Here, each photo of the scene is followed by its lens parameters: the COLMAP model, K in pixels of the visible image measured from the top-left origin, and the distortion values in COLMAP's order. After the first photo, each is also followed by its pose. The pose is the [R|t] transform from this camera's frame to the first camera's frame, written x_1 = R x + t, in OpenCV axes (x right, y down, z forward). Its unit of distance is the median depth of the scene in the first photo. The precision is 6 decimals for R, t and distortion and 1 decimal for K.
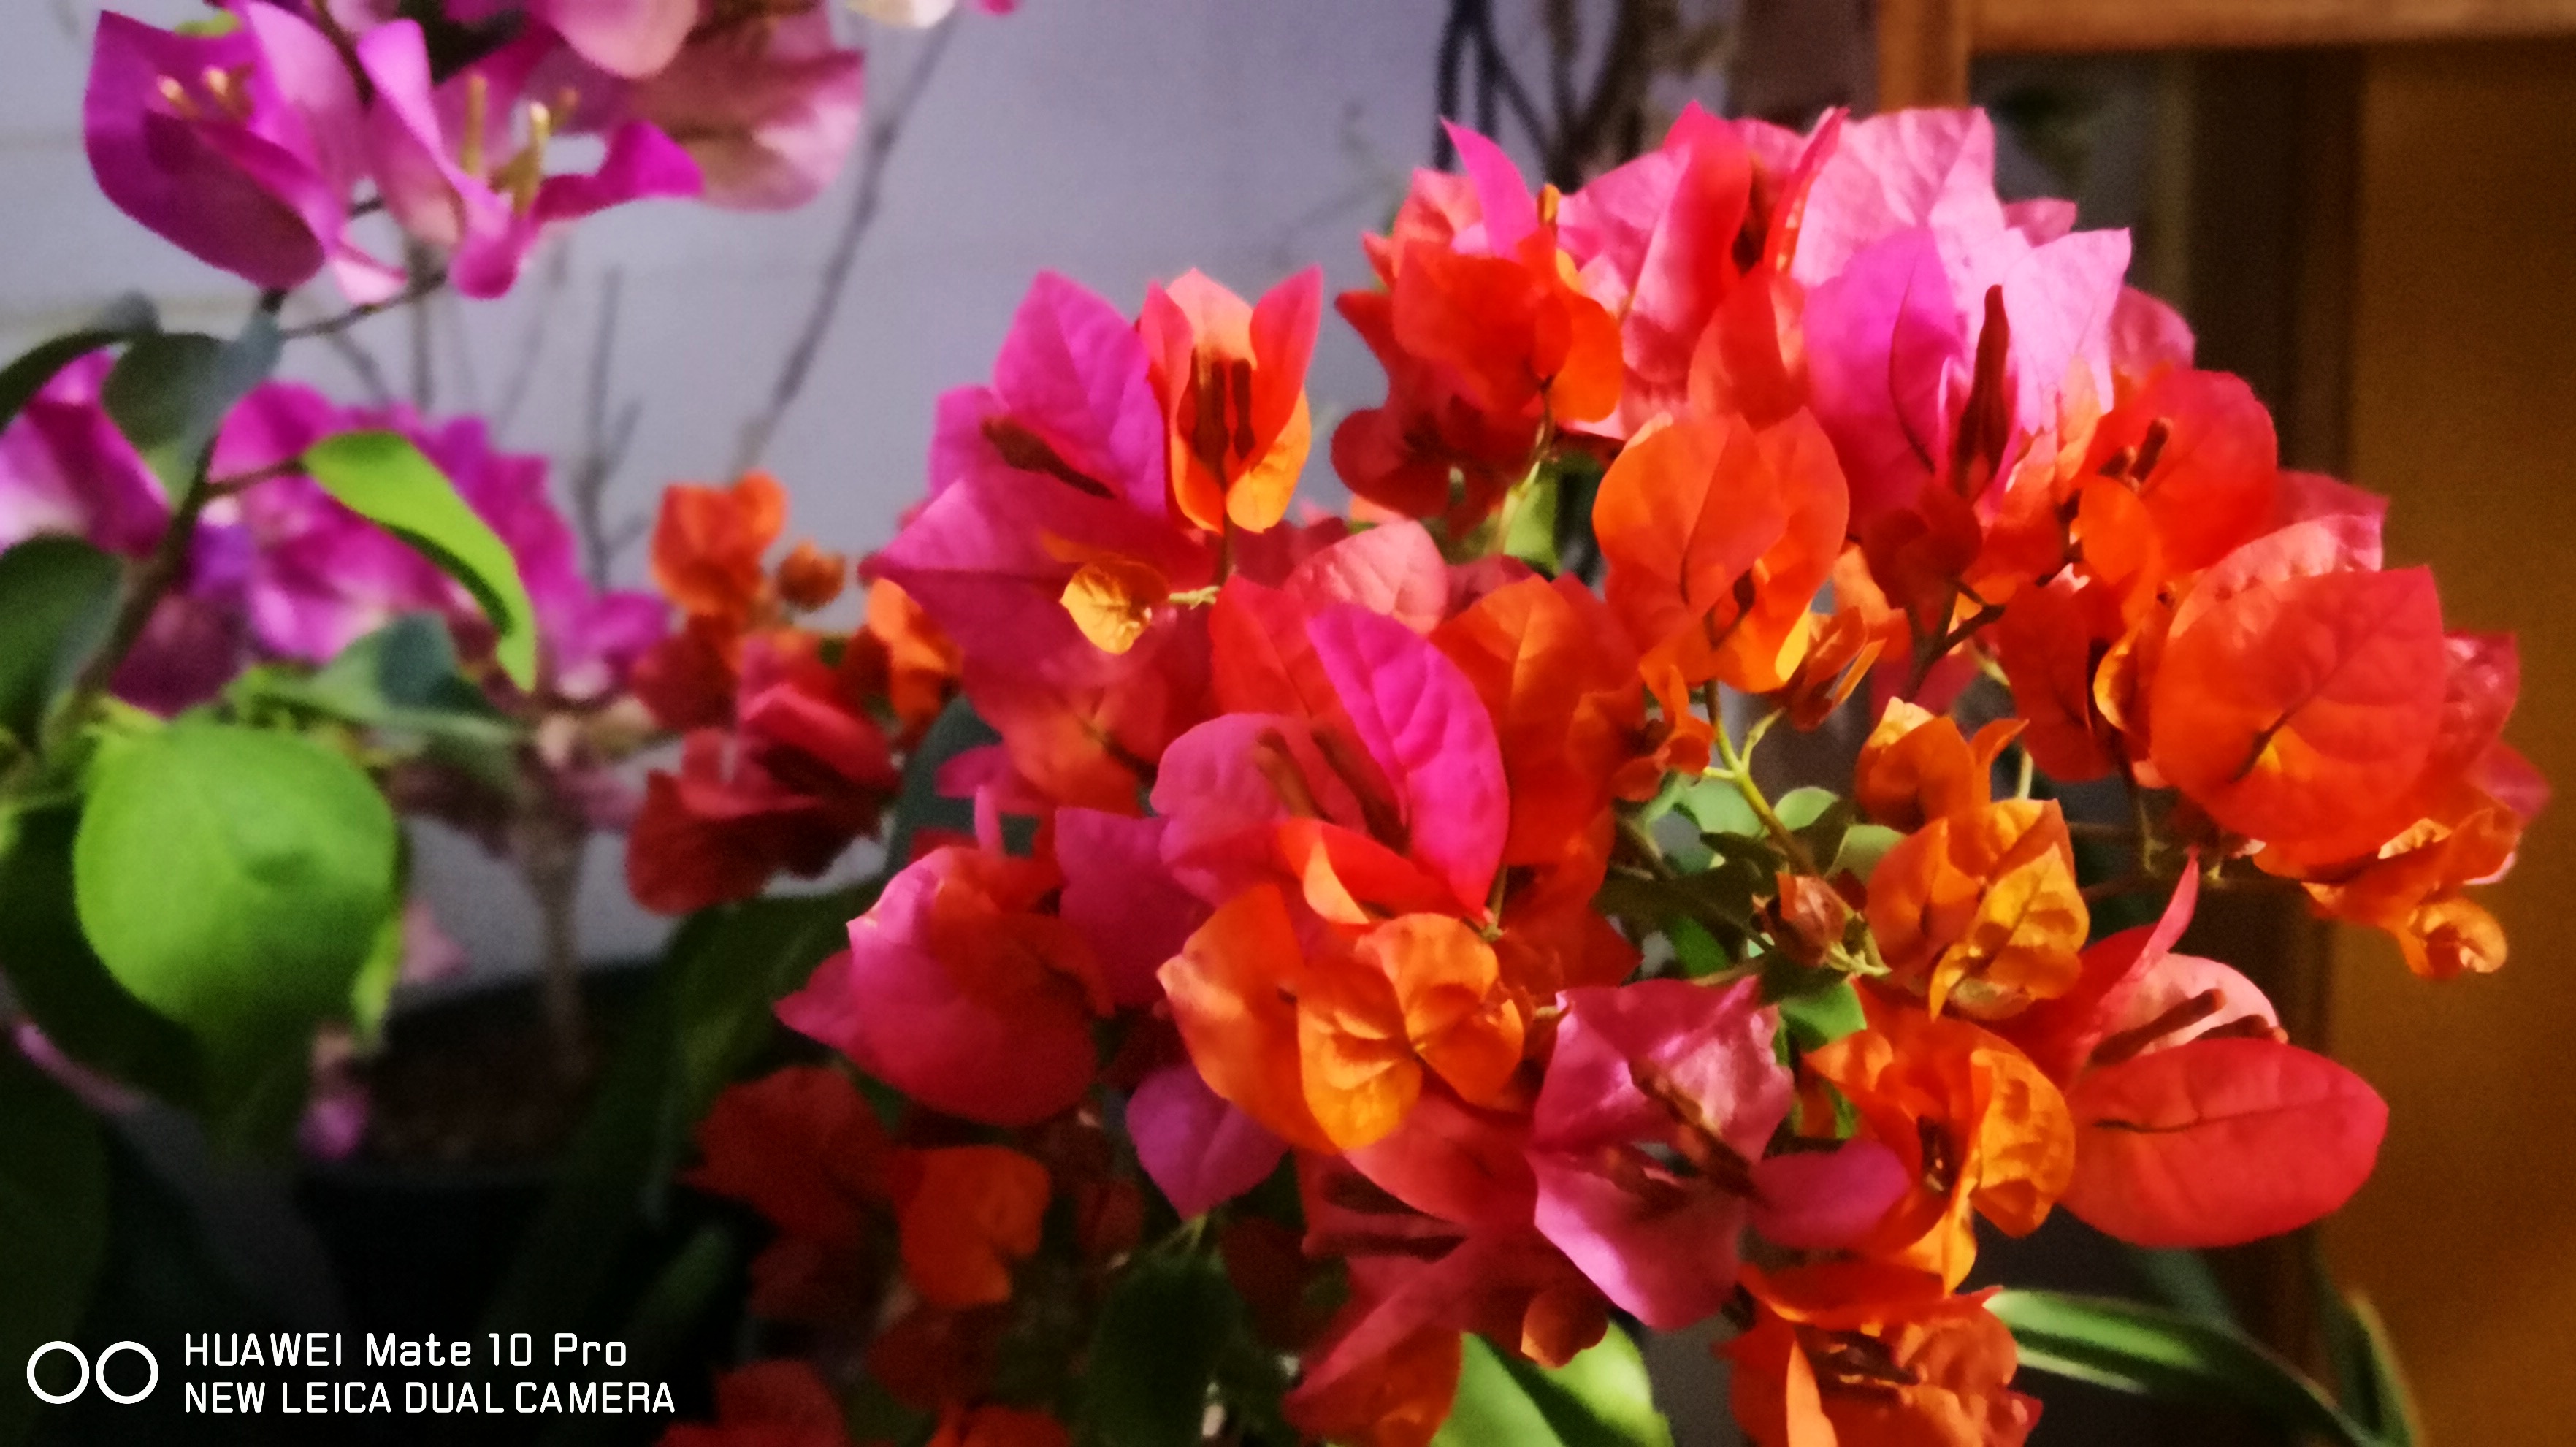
lens RADIAL K [[2200.7, 0, 1284.4], [0, 2200.7, 723.7], [0, 0, 1]] dist [-0.001965, -0.039982]
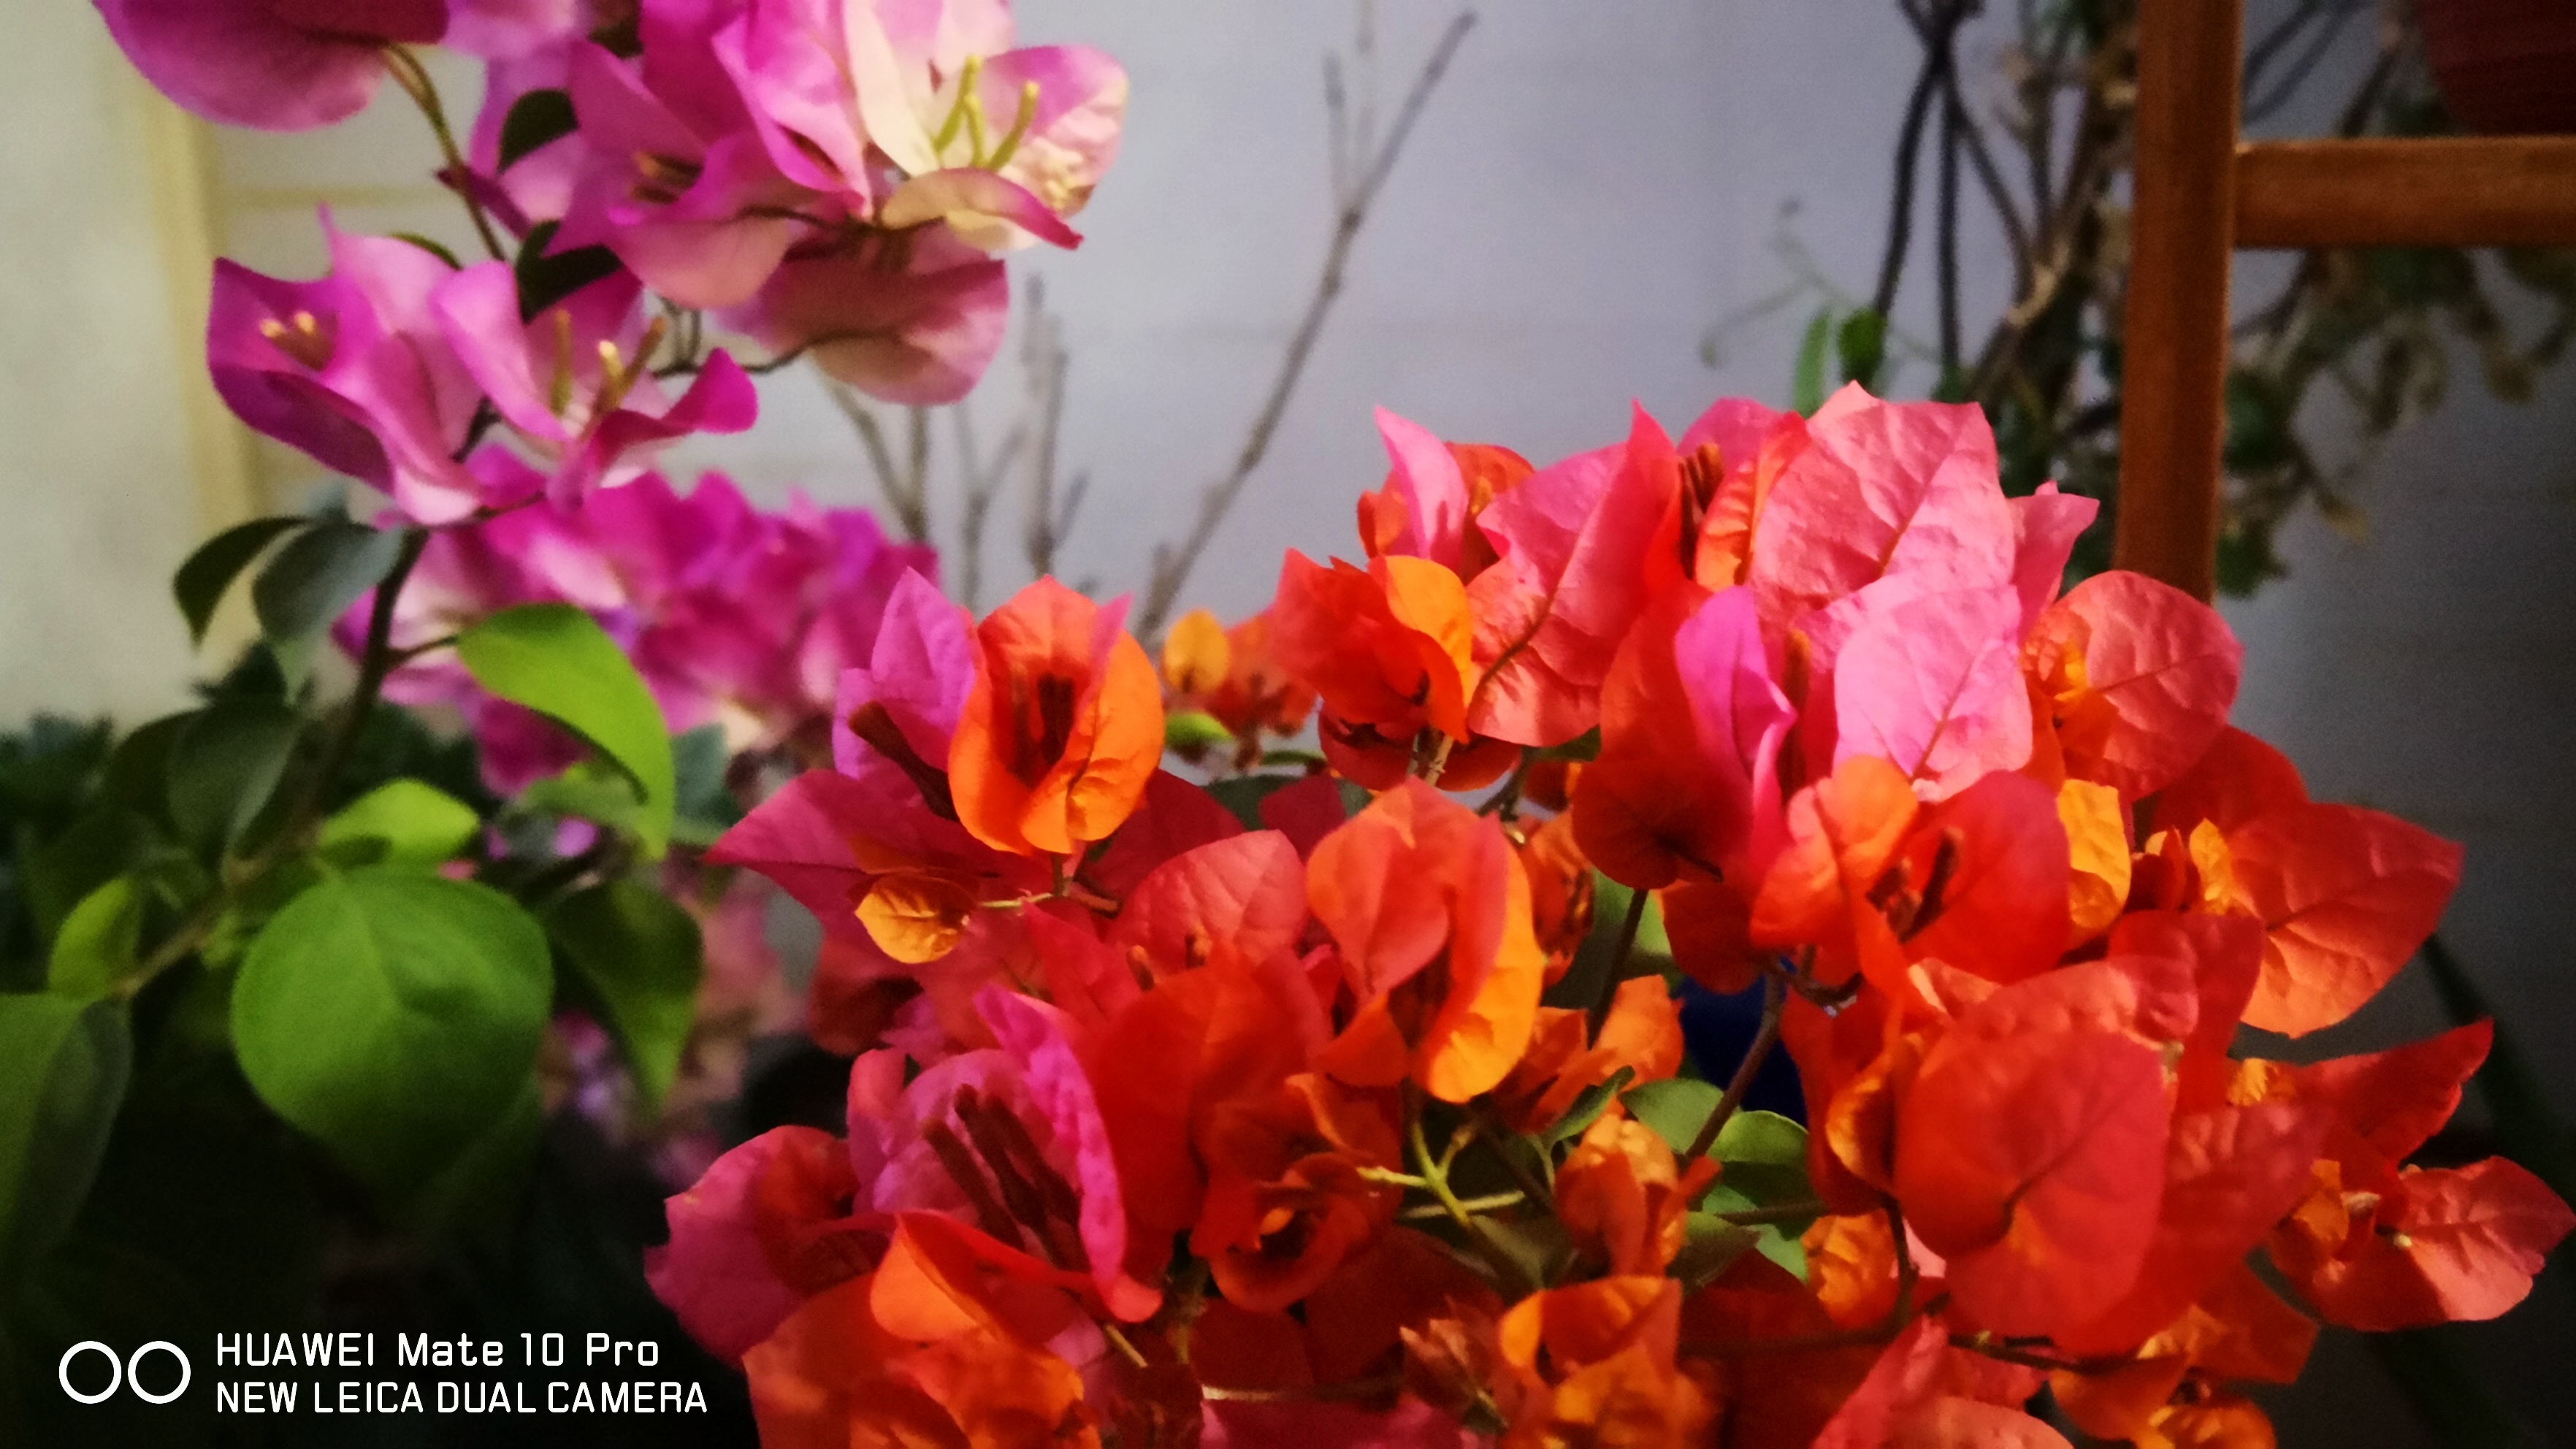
lens RADIAL K [[2200.6, 0, 1288.6], [0, 2200.6, 728.2], [0, 0, 1]] dist [-0.001965, -0.039982]
pose [[0.976042, 0.060702, -0.208942, 0.270184], [-0.066459, 0.997576, -0.020640, -0.120404], [0.207182, 0.034032, 0.977710, 0.047558]]
